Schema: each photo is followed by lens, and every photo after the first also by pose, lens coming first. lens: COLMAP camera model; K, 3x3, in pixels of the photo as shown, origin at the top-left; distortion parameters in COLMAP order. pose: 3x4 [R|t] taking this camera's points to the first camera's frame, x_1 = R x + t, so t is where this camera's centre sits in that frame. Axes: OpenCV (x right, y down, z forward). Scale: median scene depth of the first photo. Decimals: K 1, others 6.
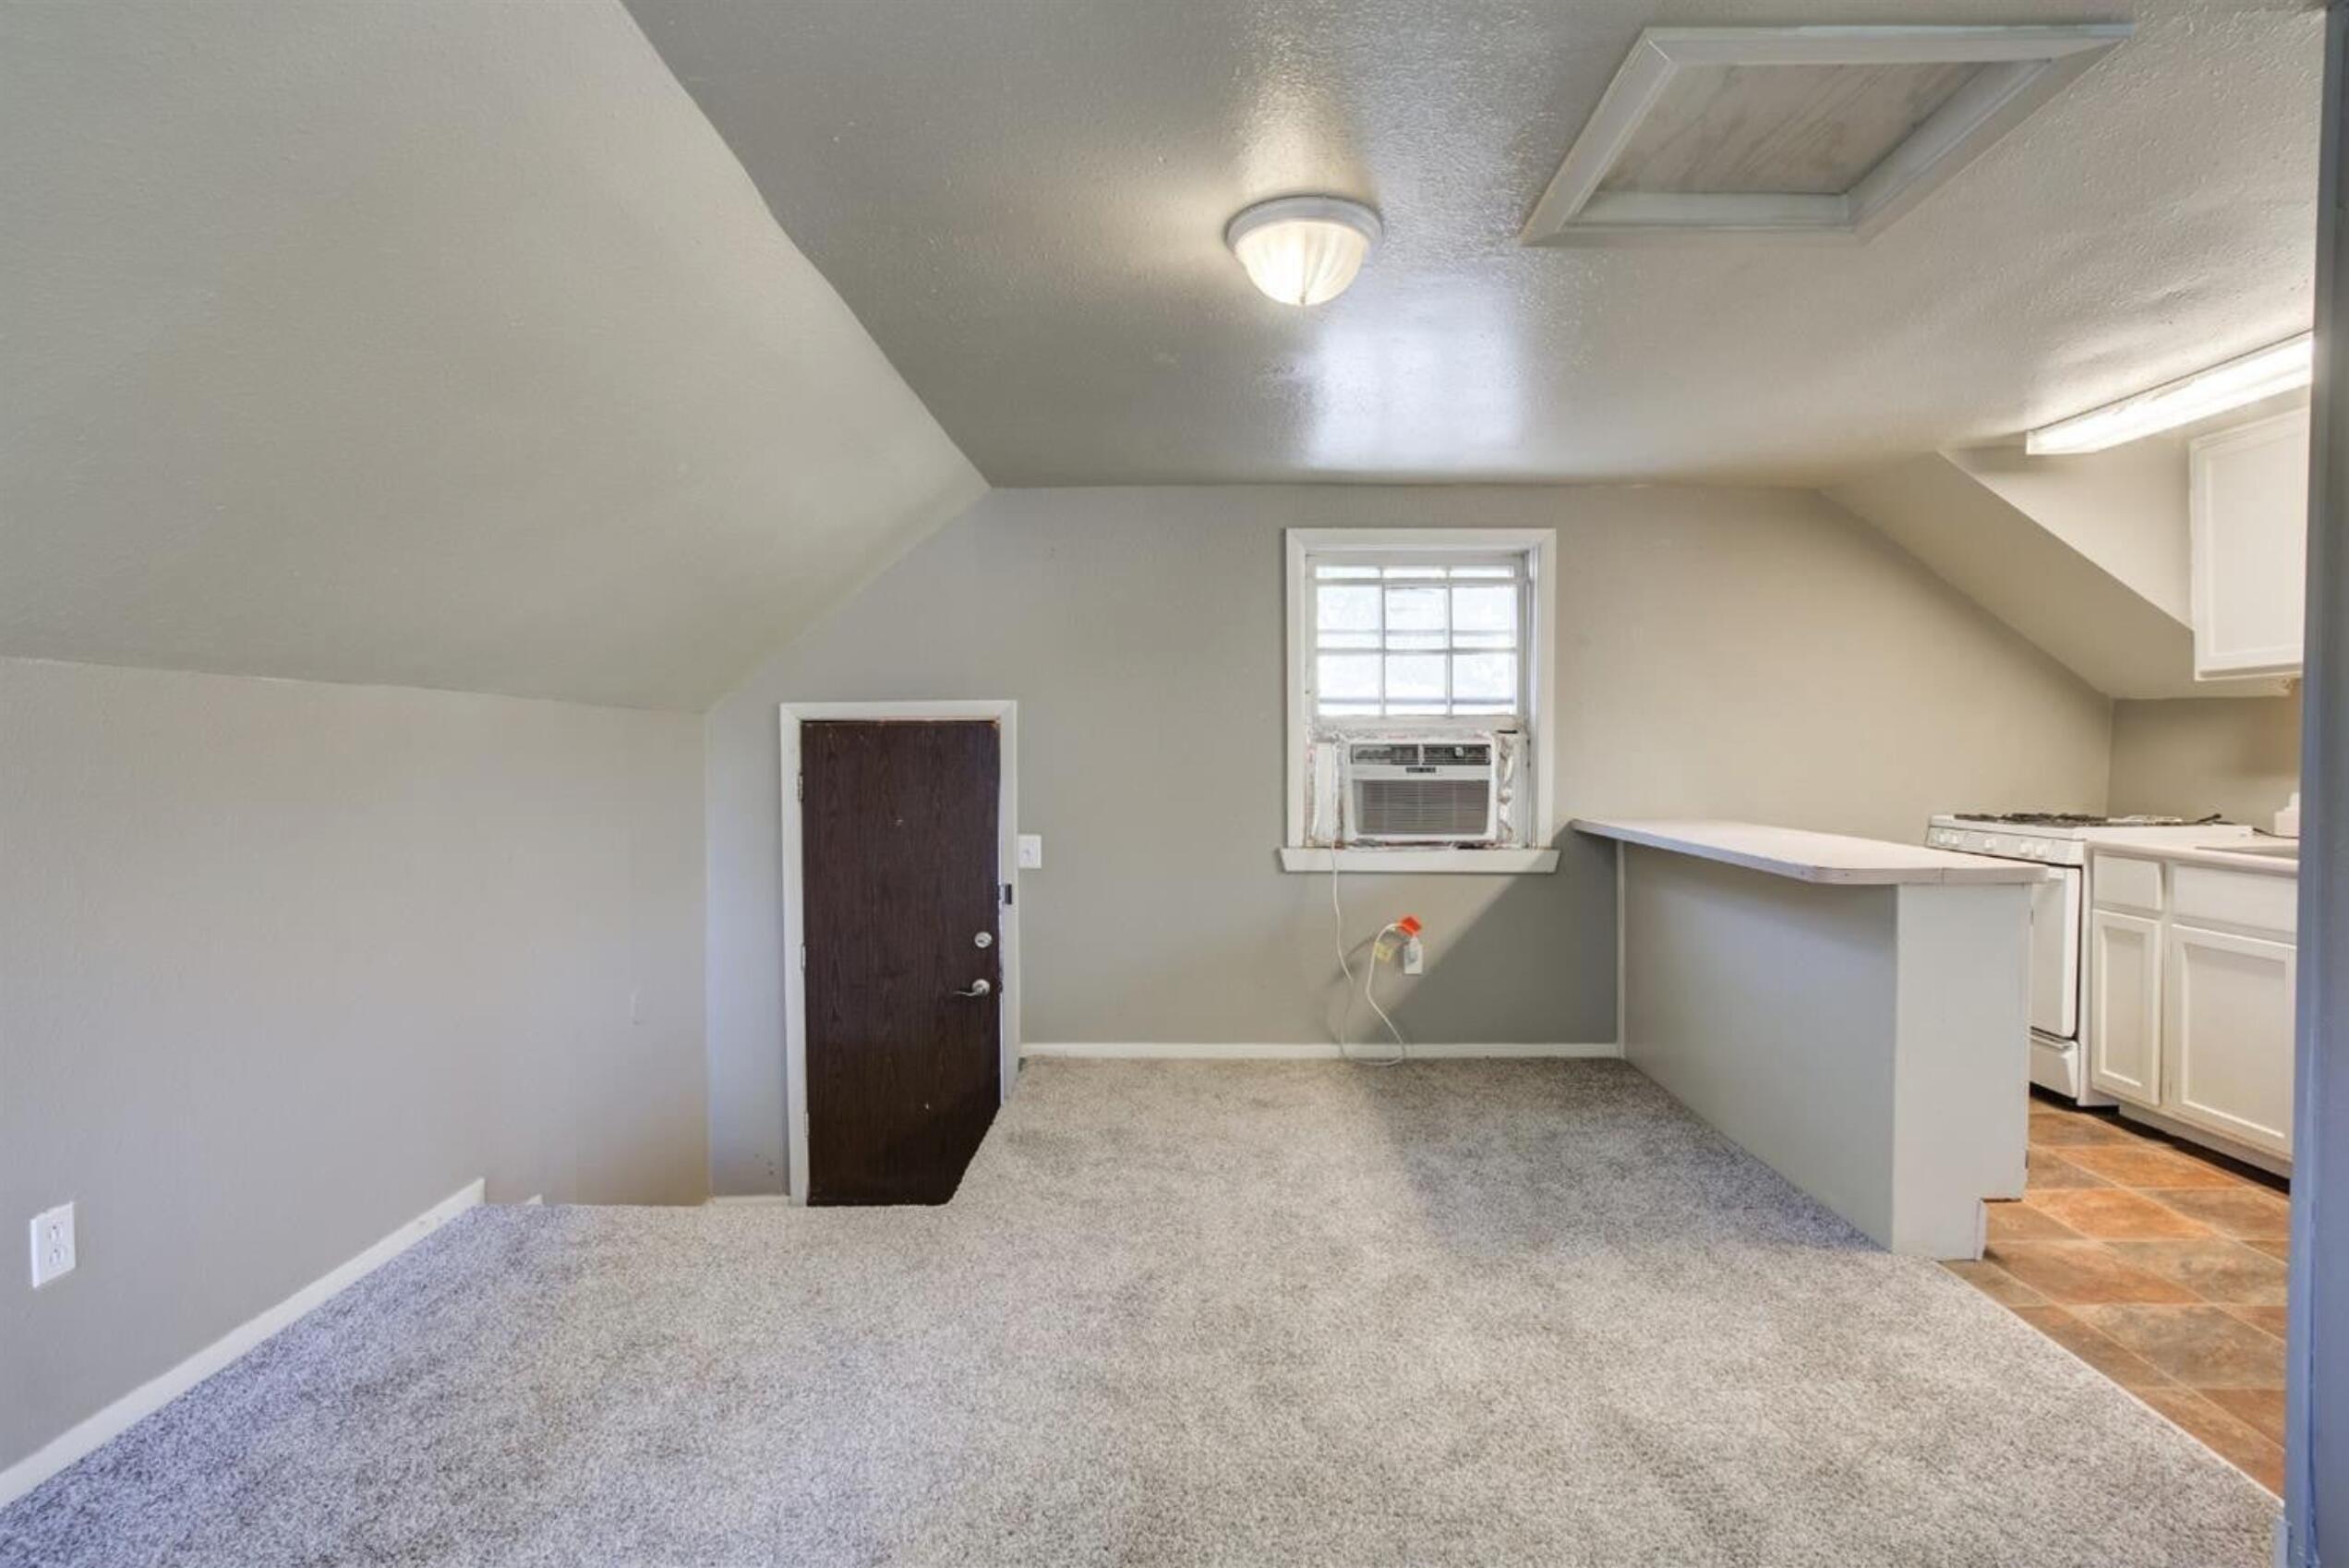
lens RADIAL K [[1169.4, 0, 1165.9], [0, 1169.4, 801.9], [0, 0, 1]] dist [-0.019852, 0.000210]
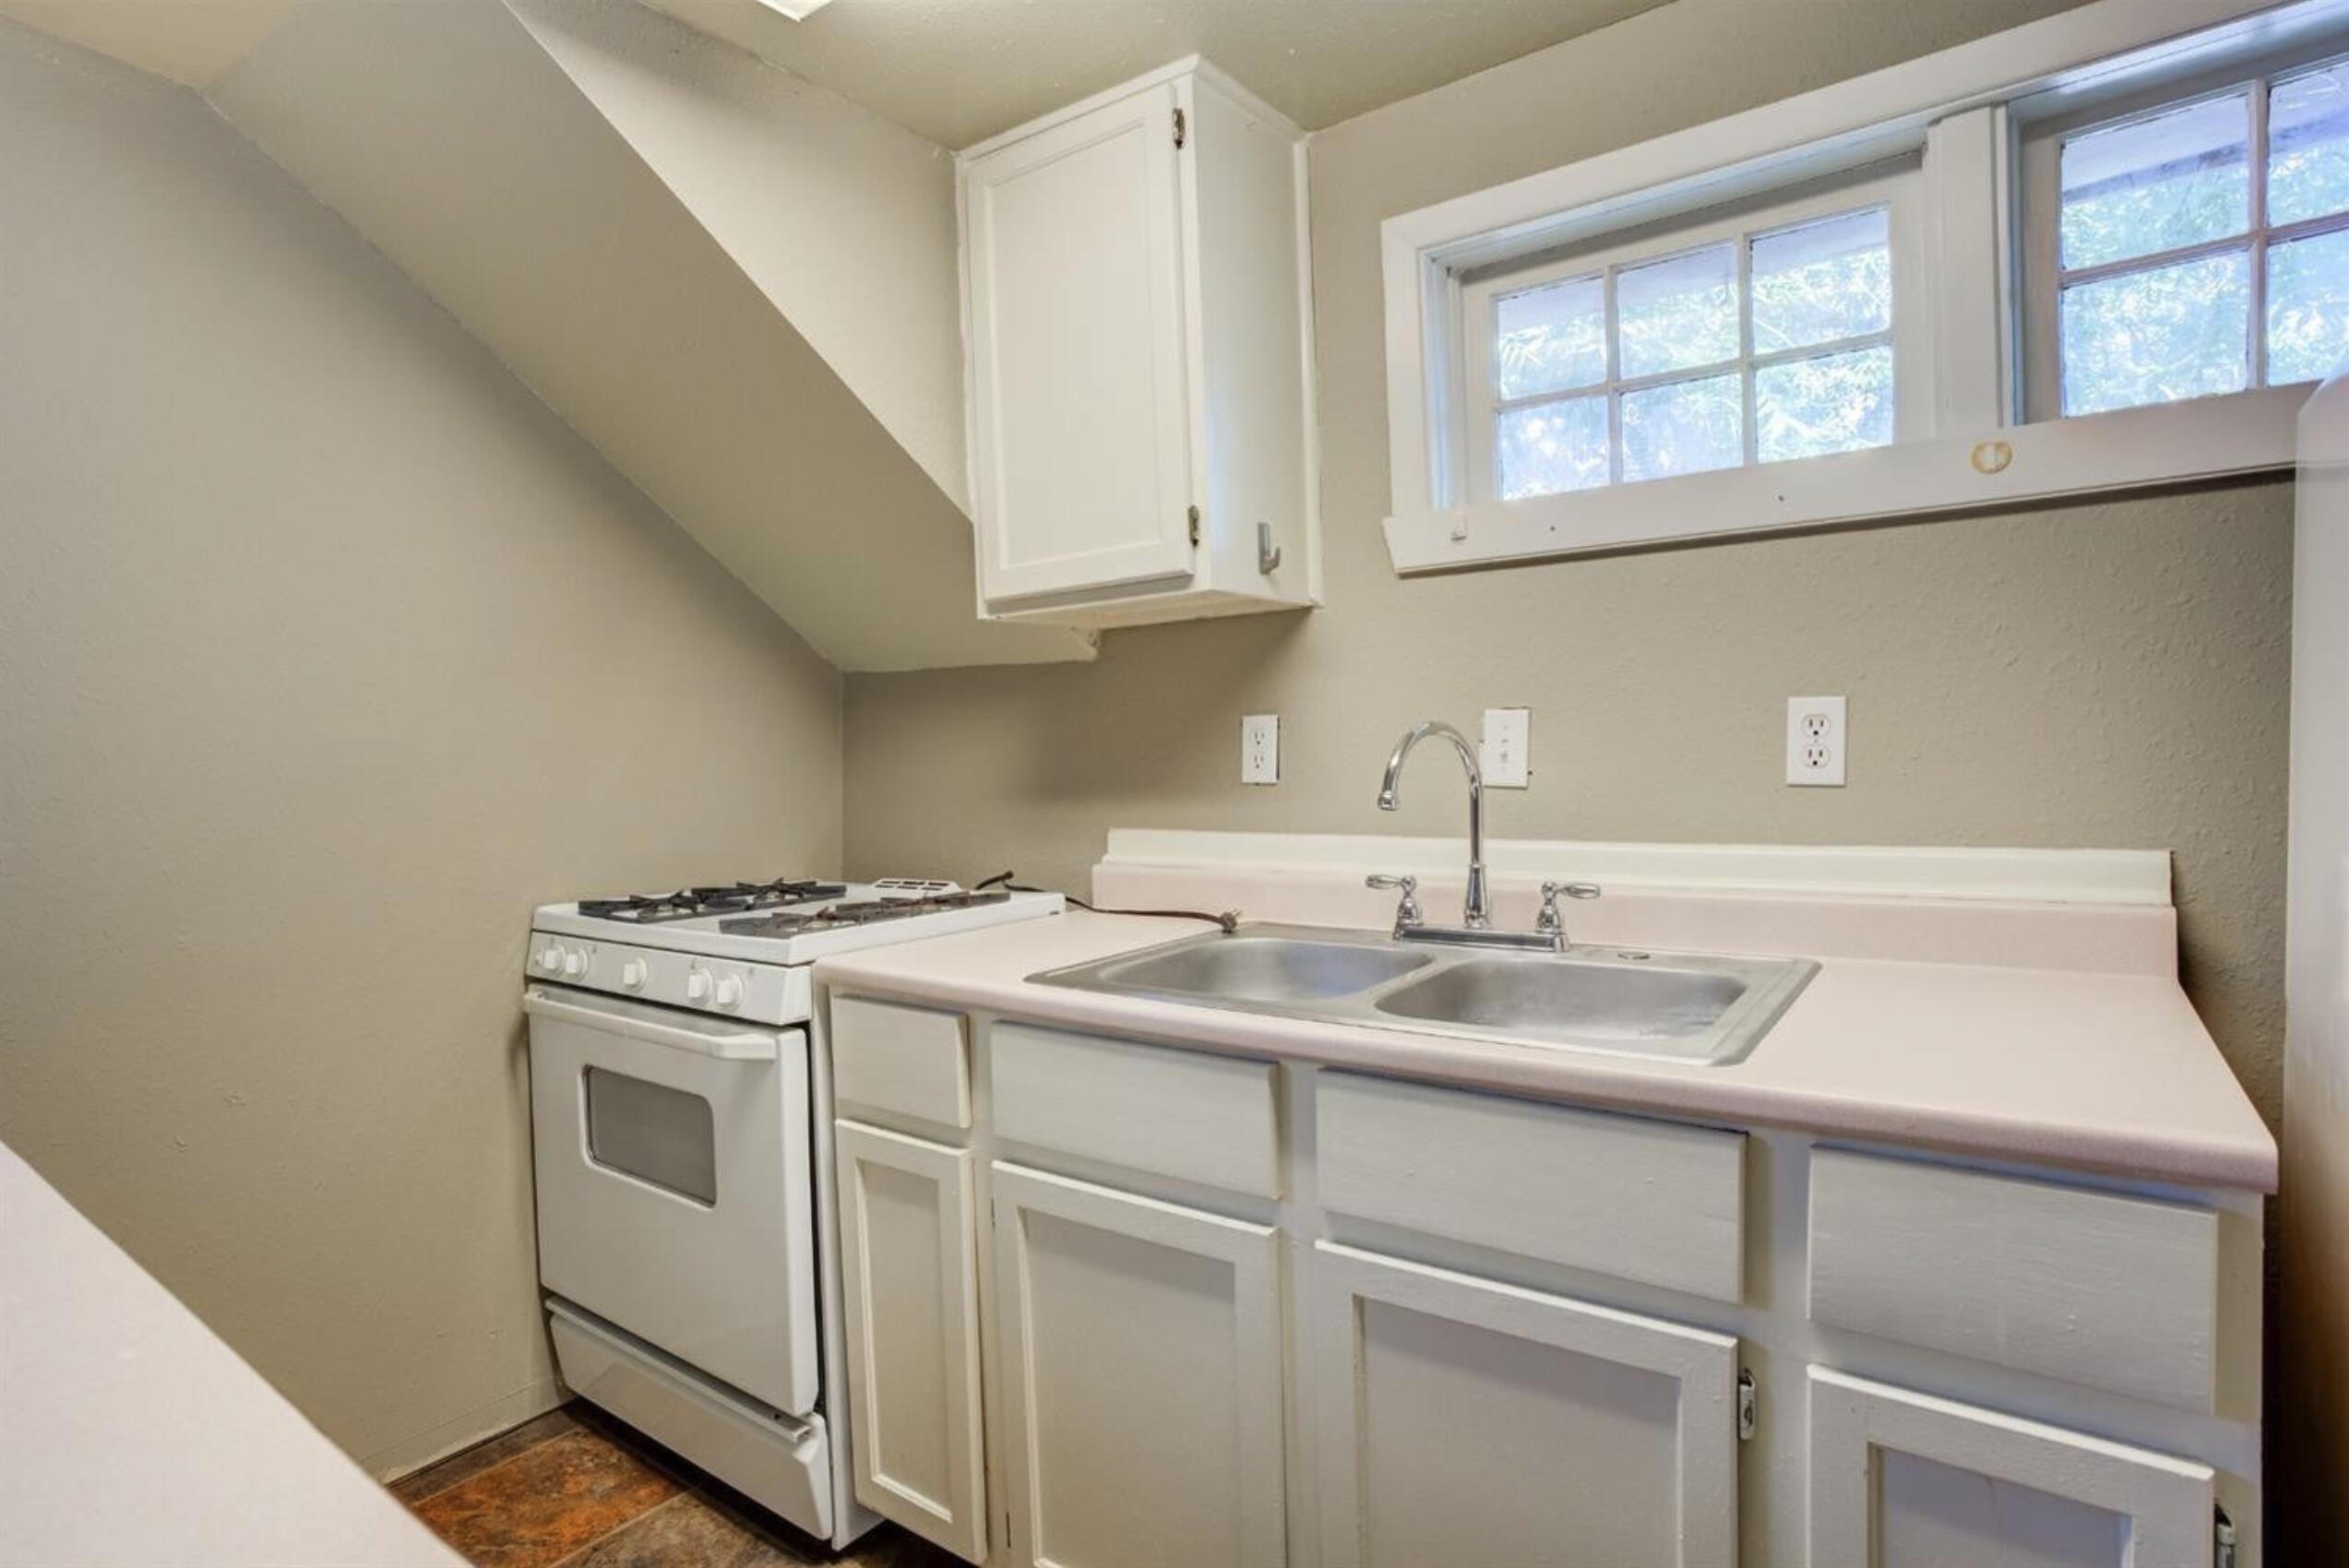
lens RADIAL K [[1169.2, 0, 1165.9], [0, 1169.2, 801.9], [0, 0, 1]] dist [-0.019852, 0.000210]
pose [[0.570329, -0.034272, 0.820701, 0.513019], [0.052184, 0.998623, 0.005438, -0.023514], [-0.819757, 0.039726, 0.571332, 0.636301]]
